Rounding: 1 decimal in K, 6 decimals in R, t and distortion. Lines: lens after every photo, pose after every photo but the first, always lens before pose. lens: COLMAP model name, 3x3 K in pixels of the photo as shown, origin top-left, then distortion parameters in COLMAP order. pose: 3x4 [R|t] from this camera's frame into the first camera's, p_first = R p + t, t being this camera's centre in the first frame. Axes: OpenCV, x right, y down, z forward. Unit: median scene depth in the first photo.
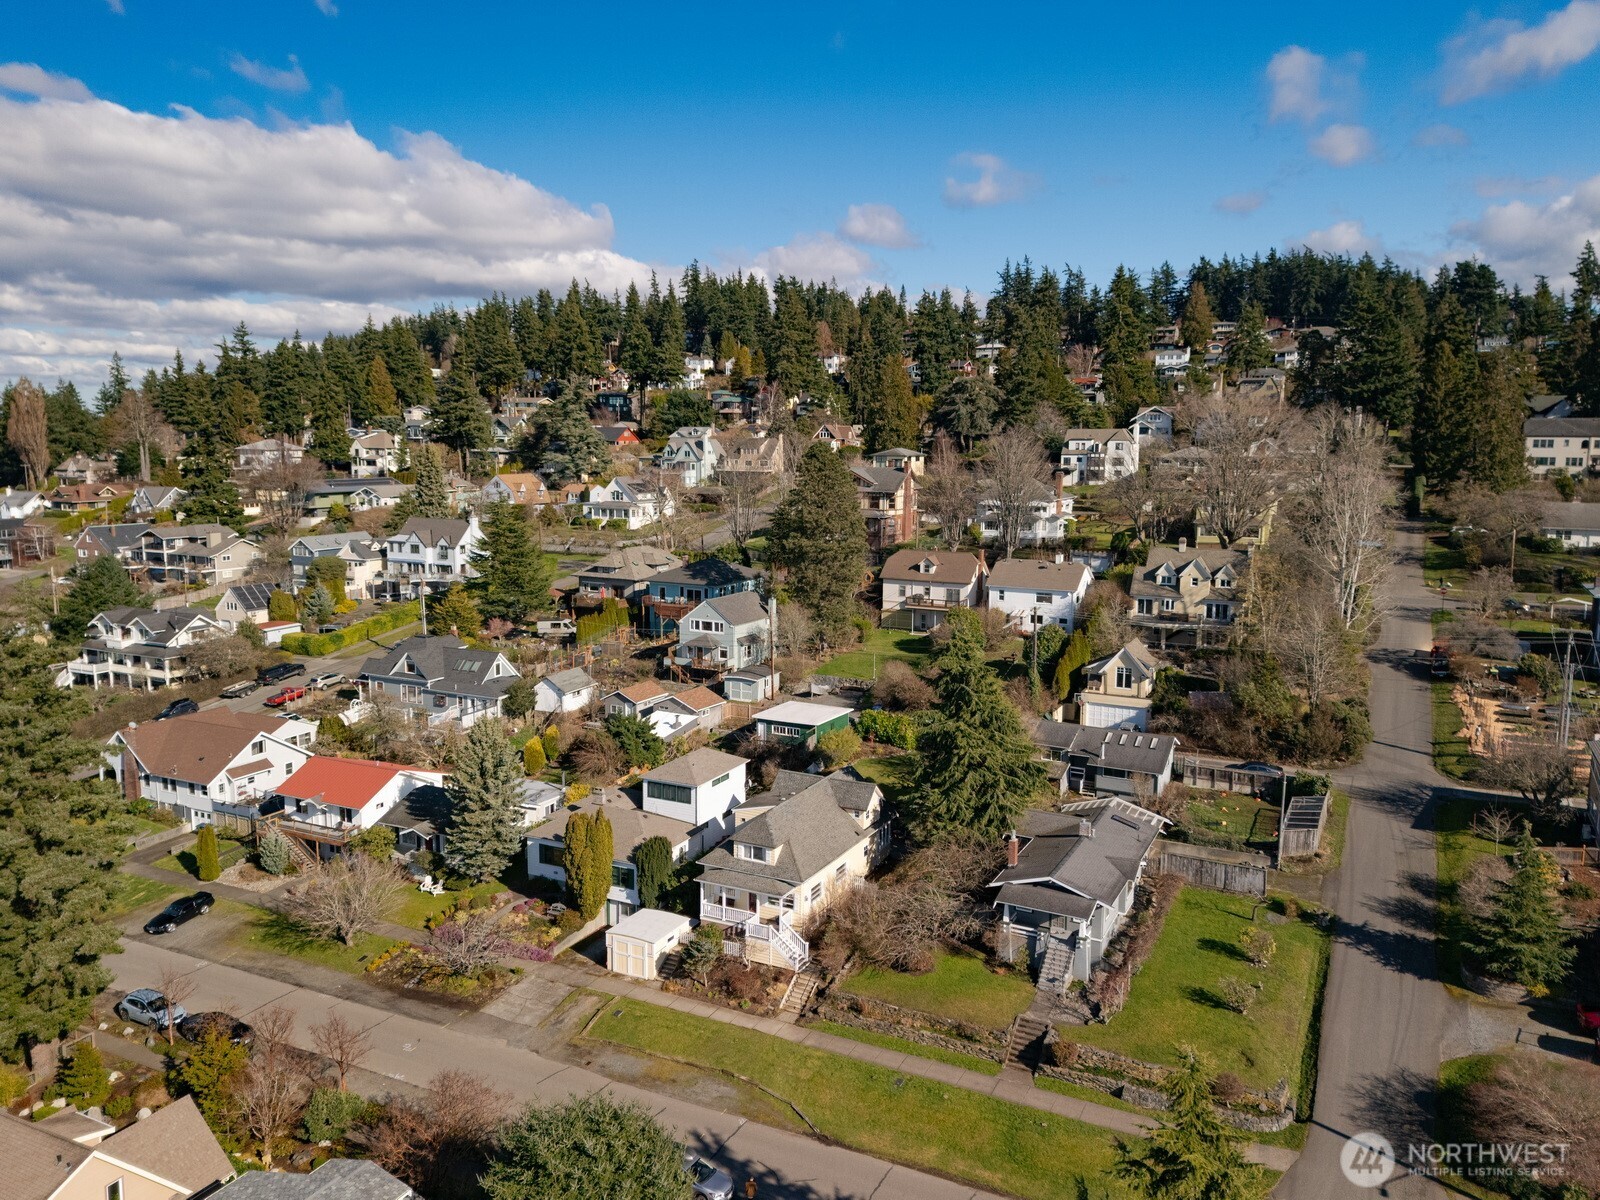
lens RADIAL K [[1184.1, 0, 800.0], [0, 1184.1, 600.0], [0, 0, 1]] dist [0.092780, -0.083298]
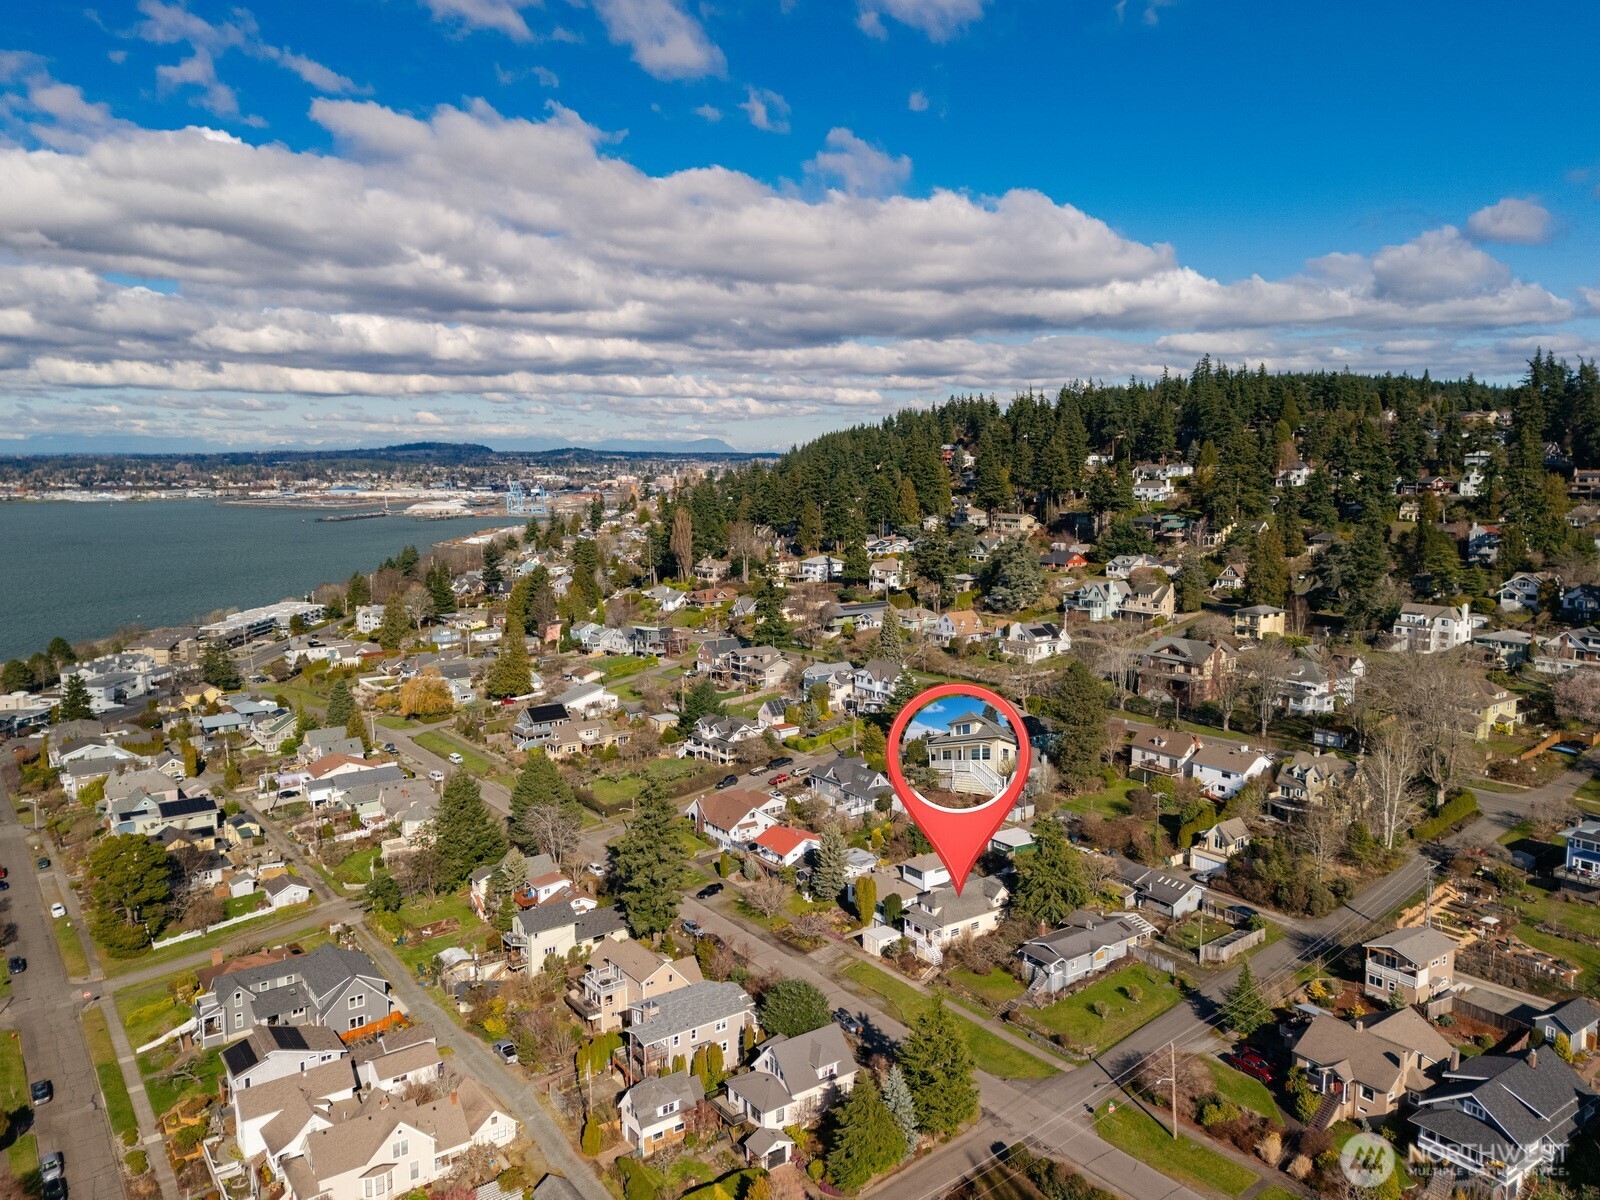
lens RADIAL K [[1174.8, 0, 795.0], [0, 1174.8, 578.6], [0, 0, 1]] dist [0.099734, -0.152093]
pose [[0.890112, 0.043893, -0.453623, 0.405095], [-0.060162, 0.997957, -0.021487, -0.191151], [0.451753, 0.046416, 0.890935, -0.622149]]
